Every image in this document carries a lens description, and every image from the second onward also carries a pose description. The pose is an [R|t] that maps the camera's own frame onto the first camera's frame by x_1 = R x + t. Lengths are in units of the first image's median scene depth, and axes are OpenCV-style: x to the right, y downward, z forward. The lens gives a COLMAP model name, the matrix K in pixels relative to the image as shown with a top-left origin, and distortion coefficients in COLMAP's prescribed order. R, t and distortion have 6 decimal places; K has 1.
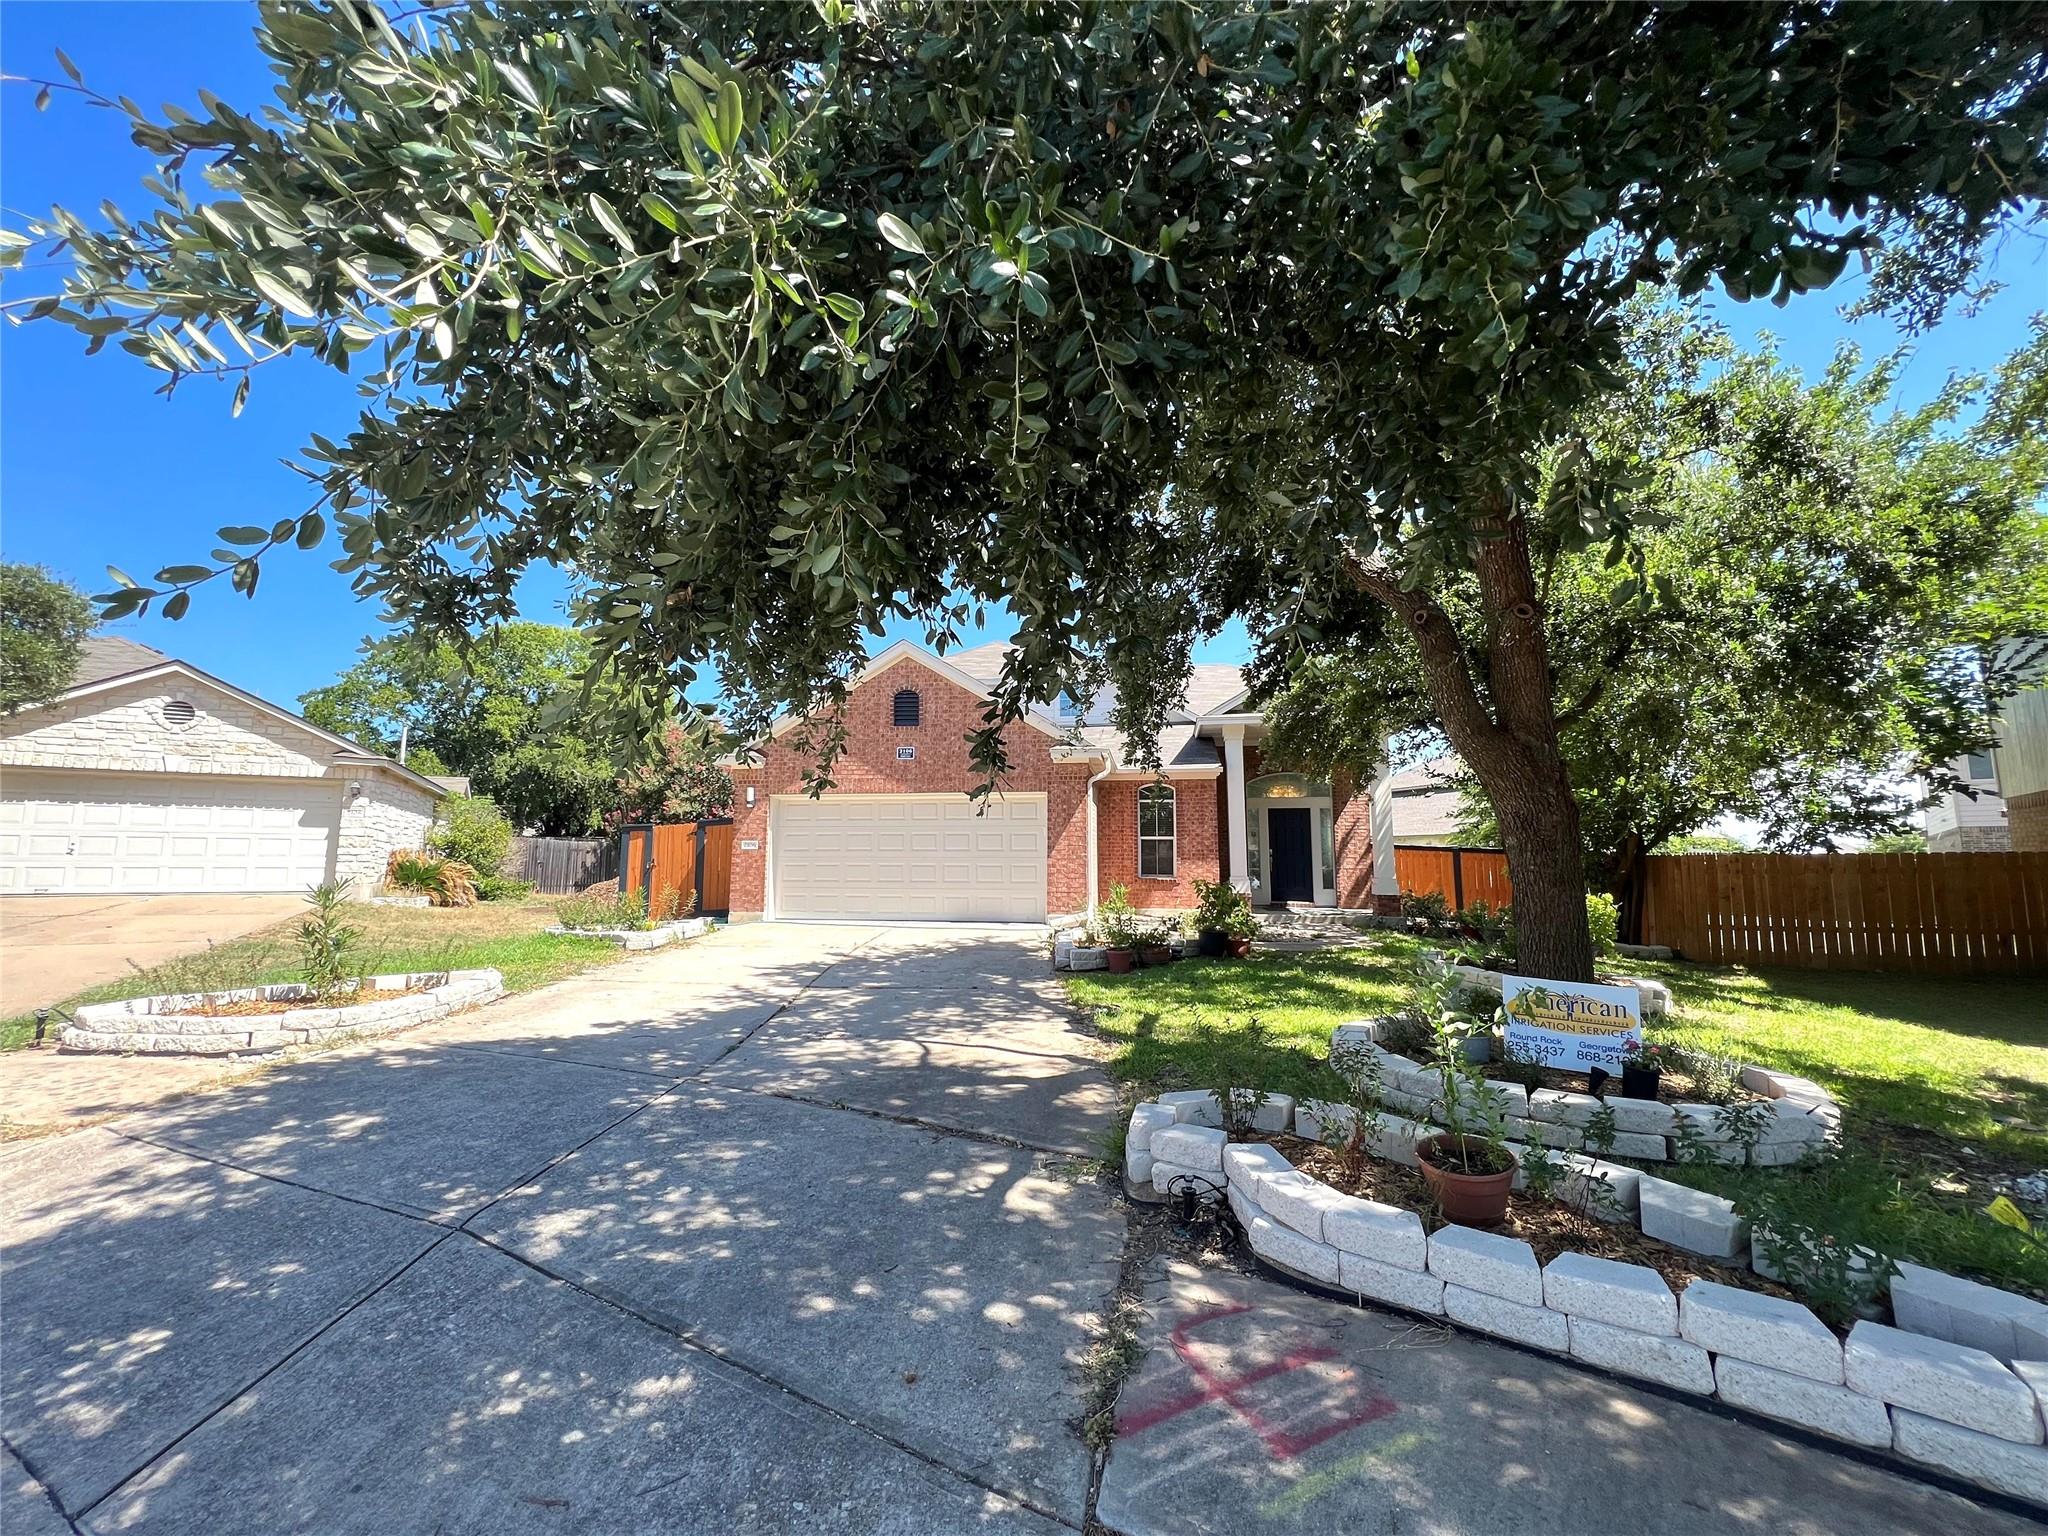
lens RADIAL K [[823.0, 0, 1020.3], [0, 823.0, 762.6], [0, 0, 1]] dist [-0.001002, 0.000324]
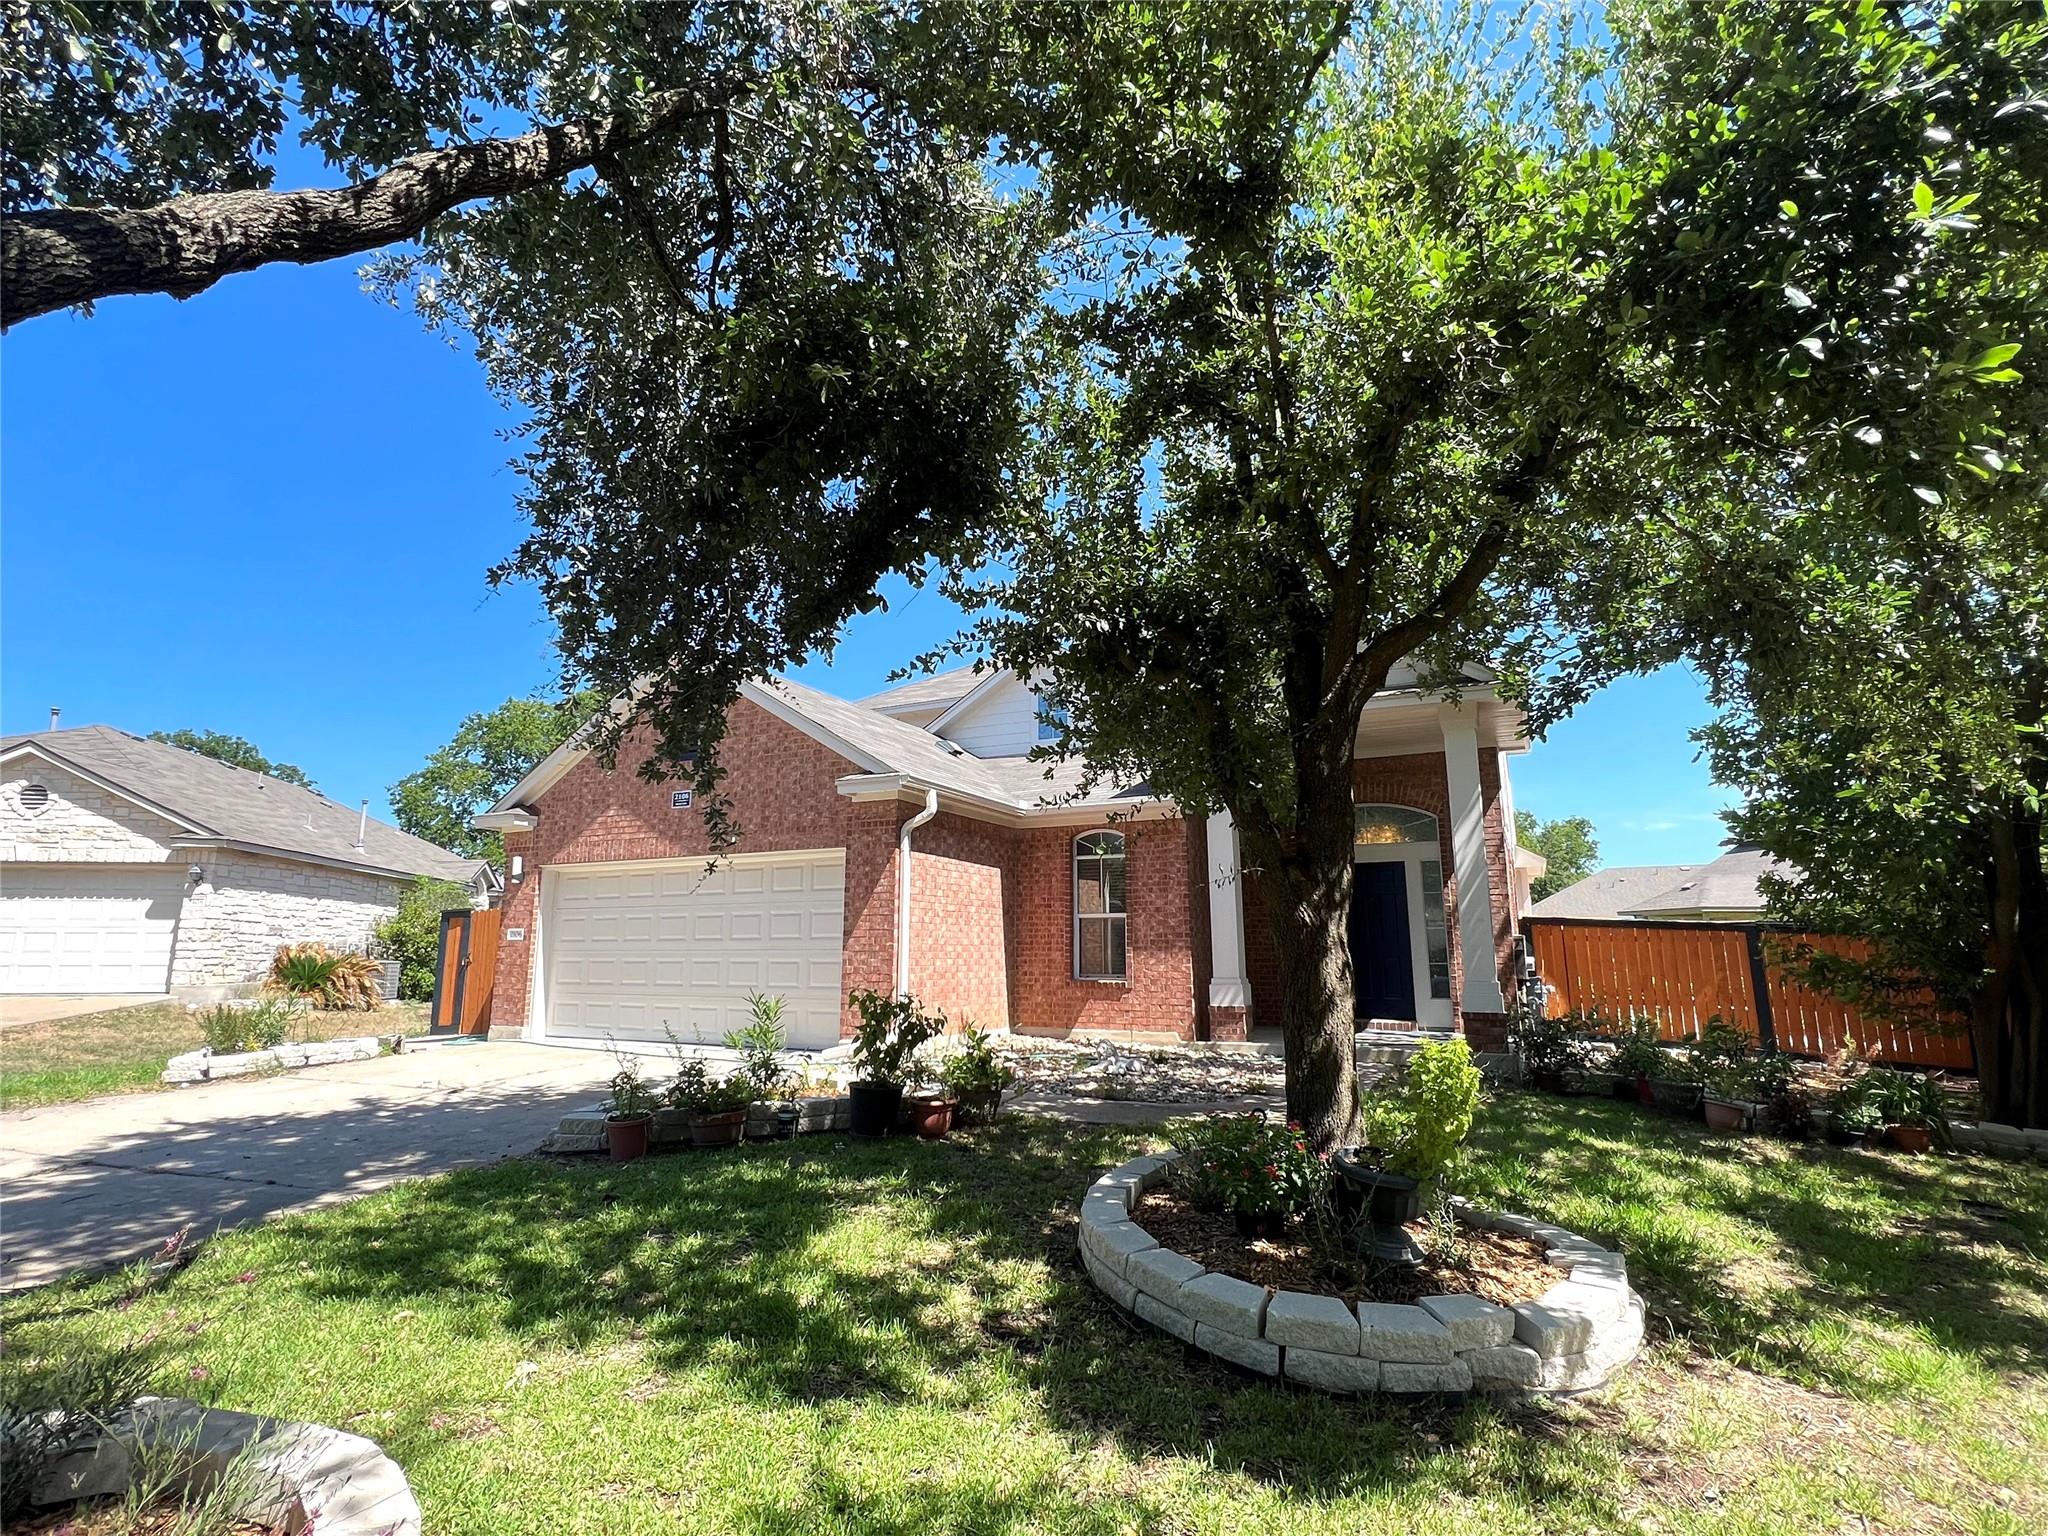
lens RADIAL K [[975.1, 0, 1024.0], [0, 975.1, 768.0], [0, 0, 1]] dist [-0.001574, 0.000751]
pose [[0.955291, -0.060473, -0.289417, 0.321067], [0.042080, 0.996704, -0.069361, 0.026569], [0.292658, 0.054081, 0.954687, 0.248558]]
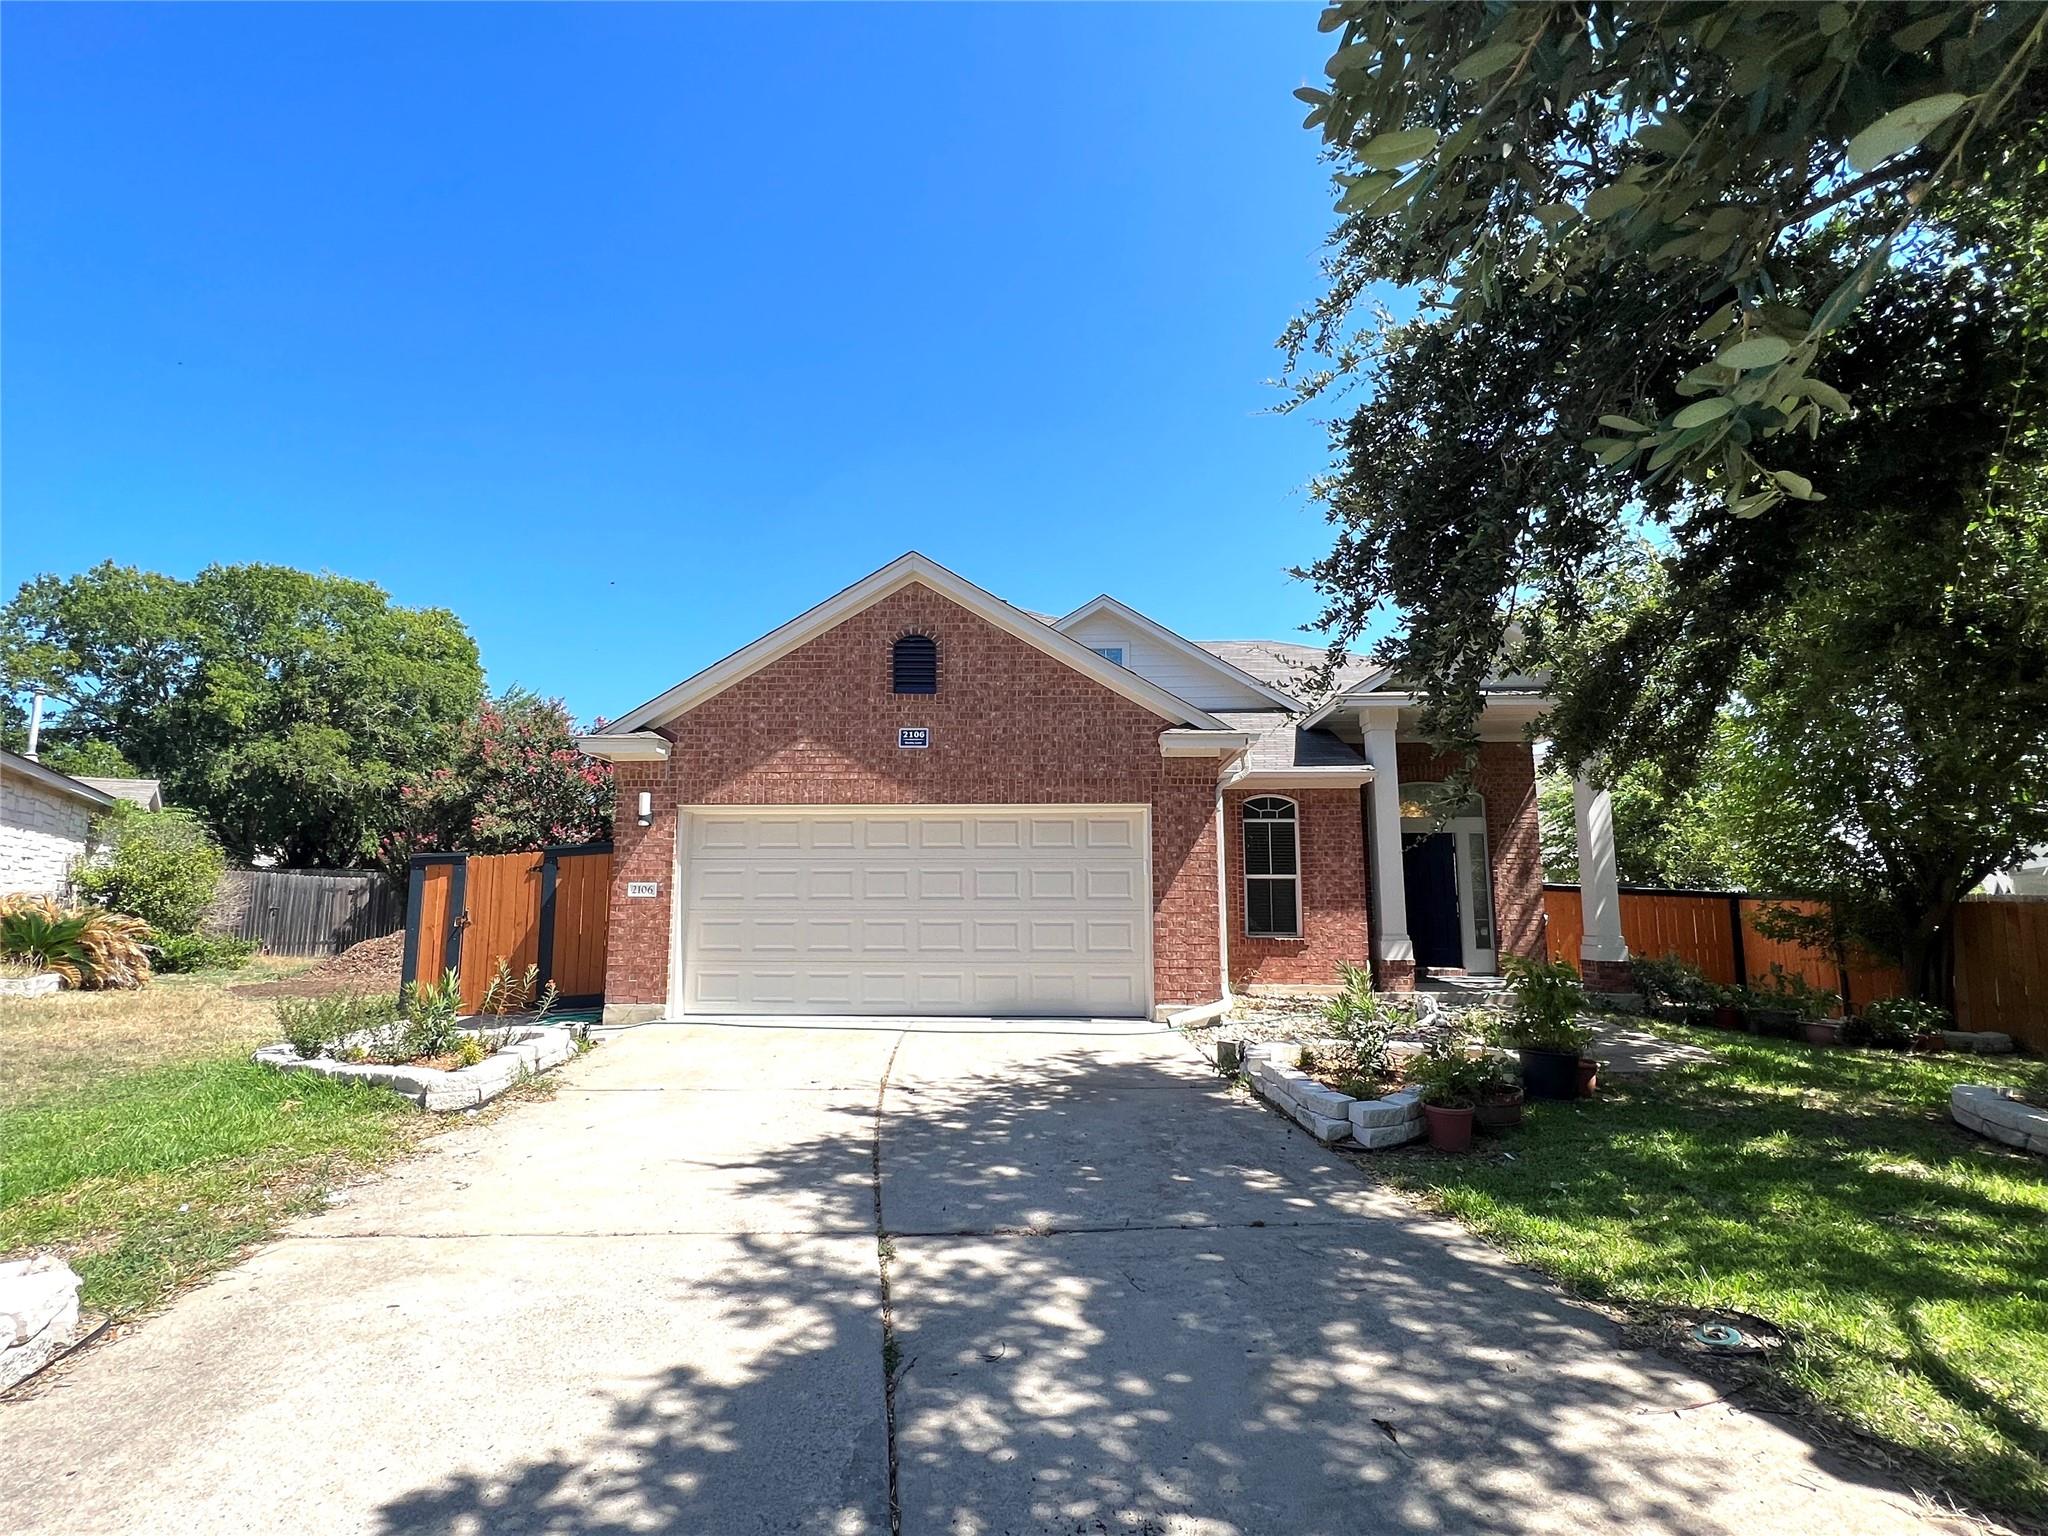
lens RADIAL K [[975.1, 0, 1024.0], [0, 975.1, 768.0], [0, 0, 1]] dist [-0.001574, 0.000751]
pose [[0.992991, 0.013334, 0.117433, -0.120712], [-0.012023, 0.999857, -0.011860, 0.015260], [-0.117575, 0.010365, 0.993010, 0.234173]]
